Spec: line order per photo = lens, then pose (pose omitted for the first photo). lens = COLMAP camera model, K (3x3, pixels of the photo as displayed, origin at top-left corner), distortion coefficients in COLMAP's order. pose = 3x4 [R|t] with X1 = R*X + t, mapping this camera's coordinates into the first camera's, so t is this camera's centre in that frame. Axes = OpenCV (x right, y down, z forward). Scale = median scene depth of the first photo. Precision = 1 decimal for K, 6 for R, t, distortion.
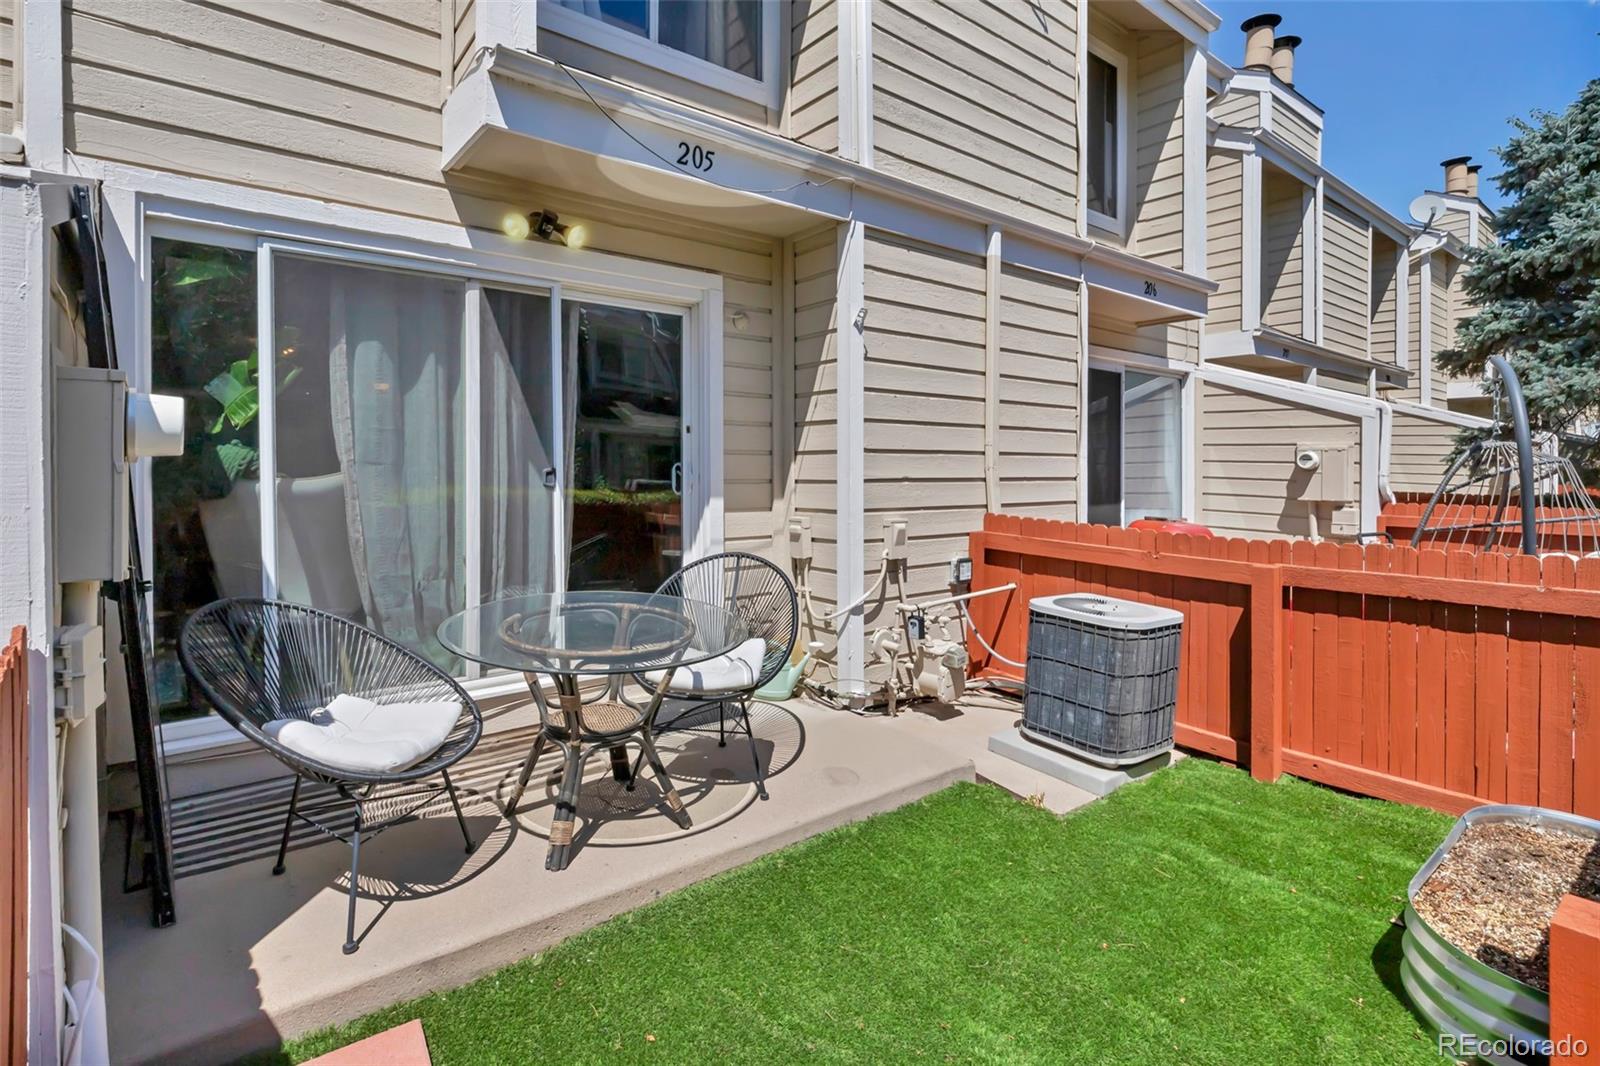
lens RADIAL K [[769.4, 0, 793.0], [0, 769.4, 478.2], [0, 0, 1]] dist [-0.001768, 0.000199]
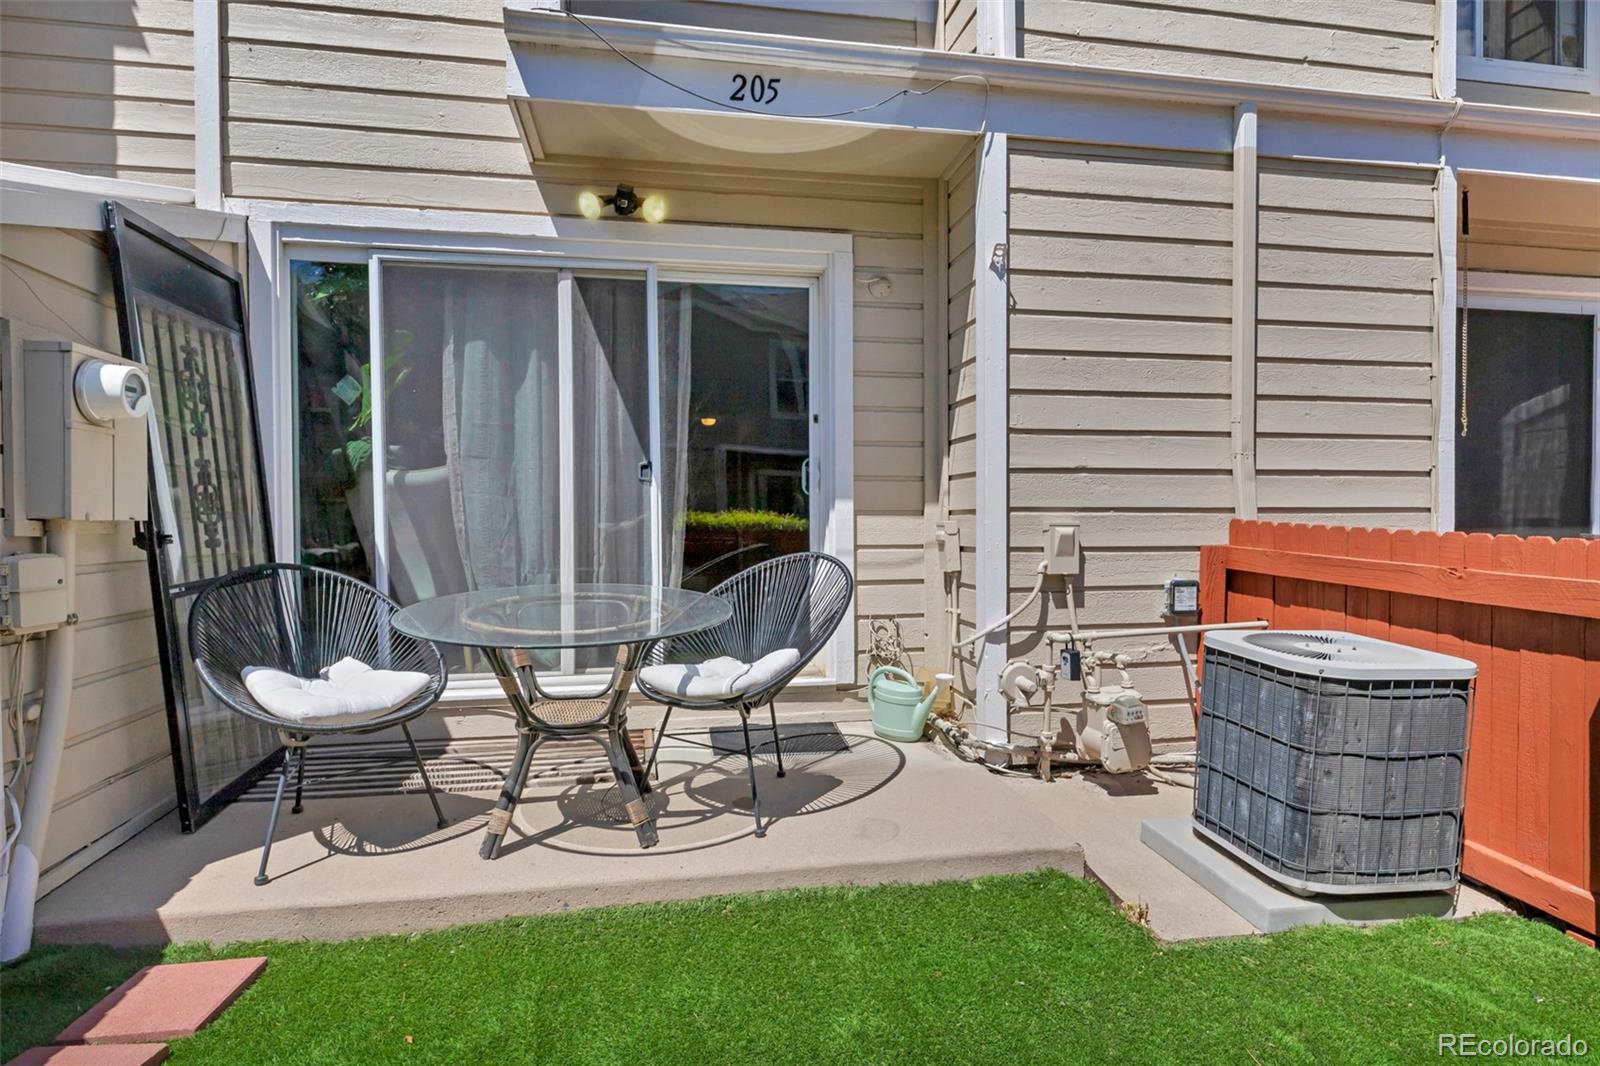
lens RADIAL K [[841.0, 0, 800.0], [0, 841.0, 533.0], [0, 0, 1]] dist [0.000007, 0.000198]
pose [[0.883472, 0.004320, -0.468464, 0.288916], [-0.000573, 0.999967, 0.008141, 0.056844], [0.468484, -0.006924, 0.883445, 0.152149]]
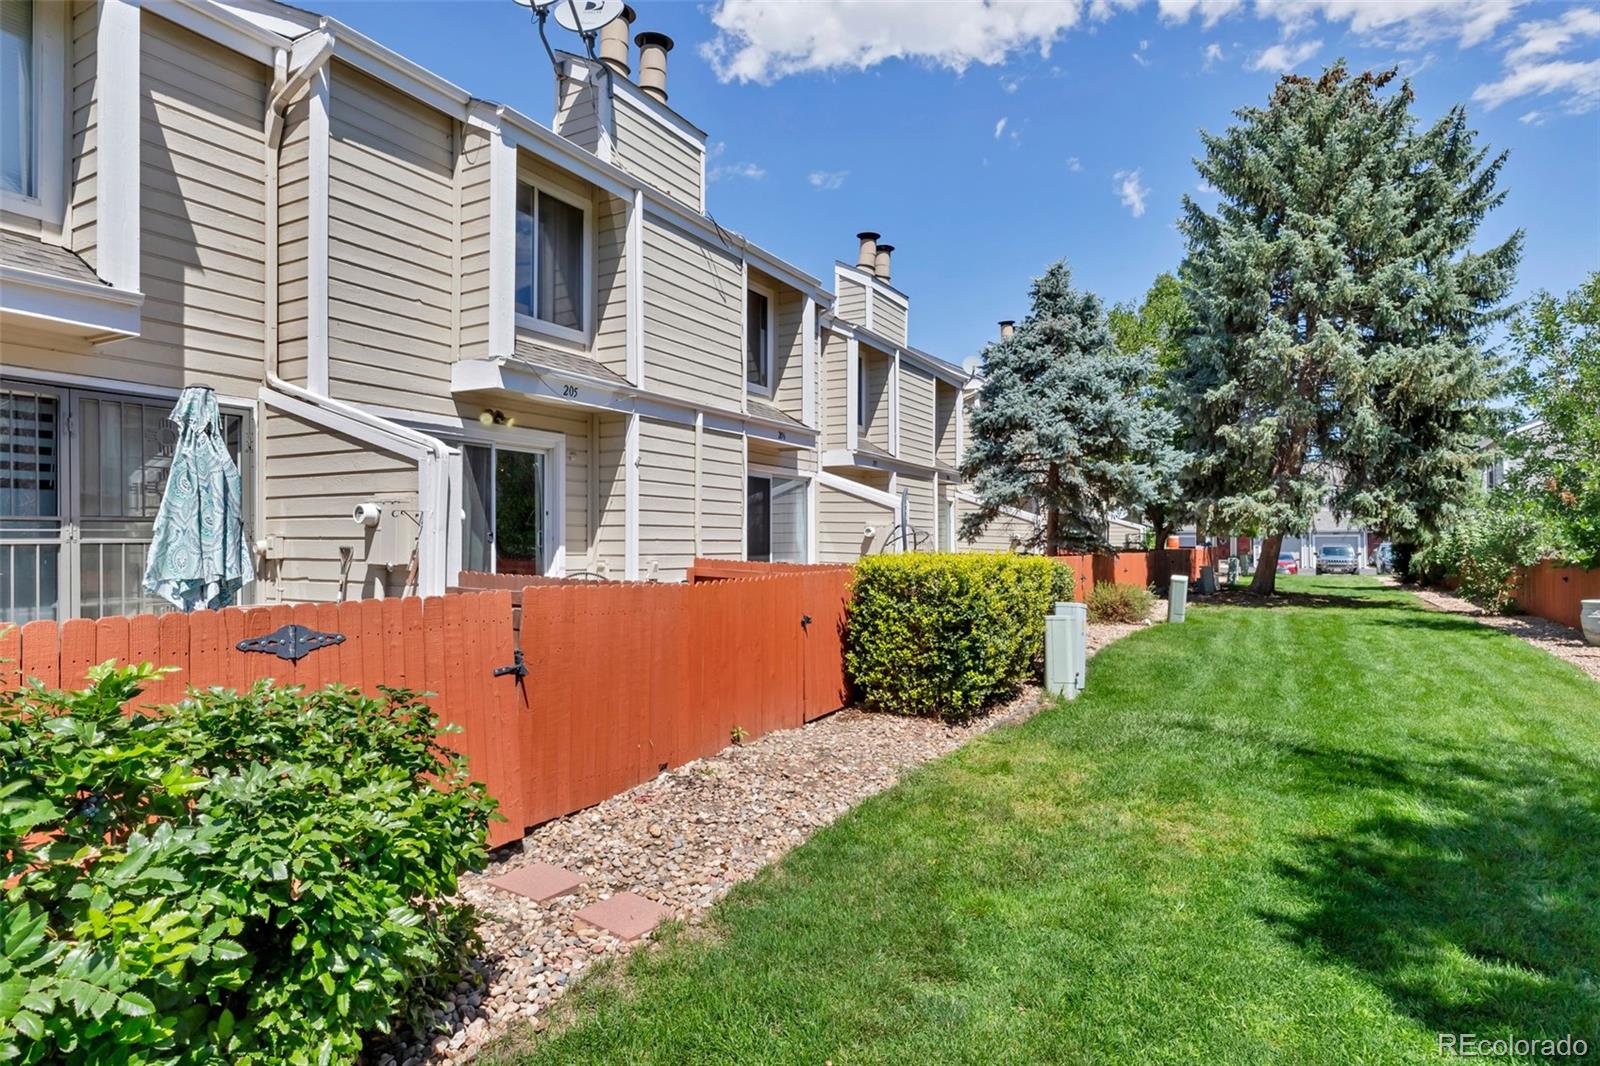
lens RADIAL K [[883.9, 0, 794.6], [0, 883.9, 532.7], [0, 0, 1]] dist [-0.002576, 0.000832]
pose [[0.926799, 0.006115, 0.375507, -0.387588], [0.002328, 0.999755, -0.022027, 0.035340], [-0.375550, 0.021288, 0.926558, -1.269843]]
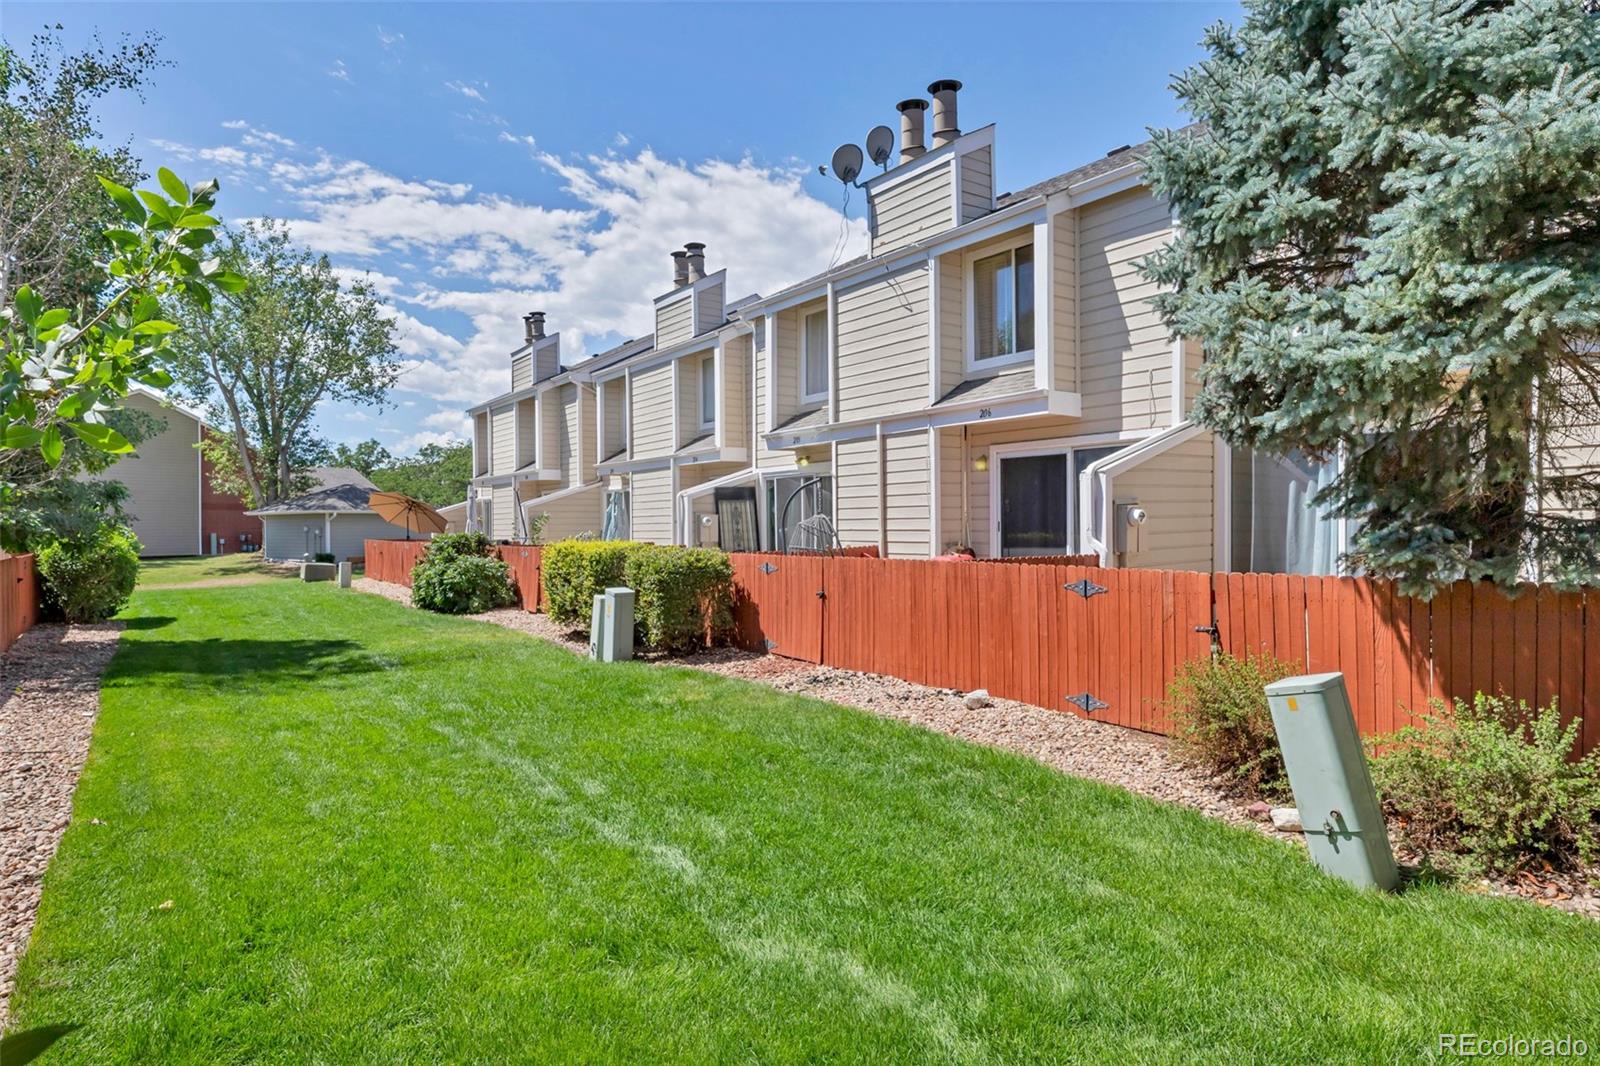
lens RADIAL K [[883.9, 0, 794.6], [0, 883.9, 532.7], [0, 0, 1]] dist [-0.002576, 0.000832]
pose [[-0.038190, 0.002676, -0.999267, 3.229582], [-0.003221, 0.999991, 0.002801, 0.000223], [0.999265, 0.003326, -0.038181, 0.935991]]
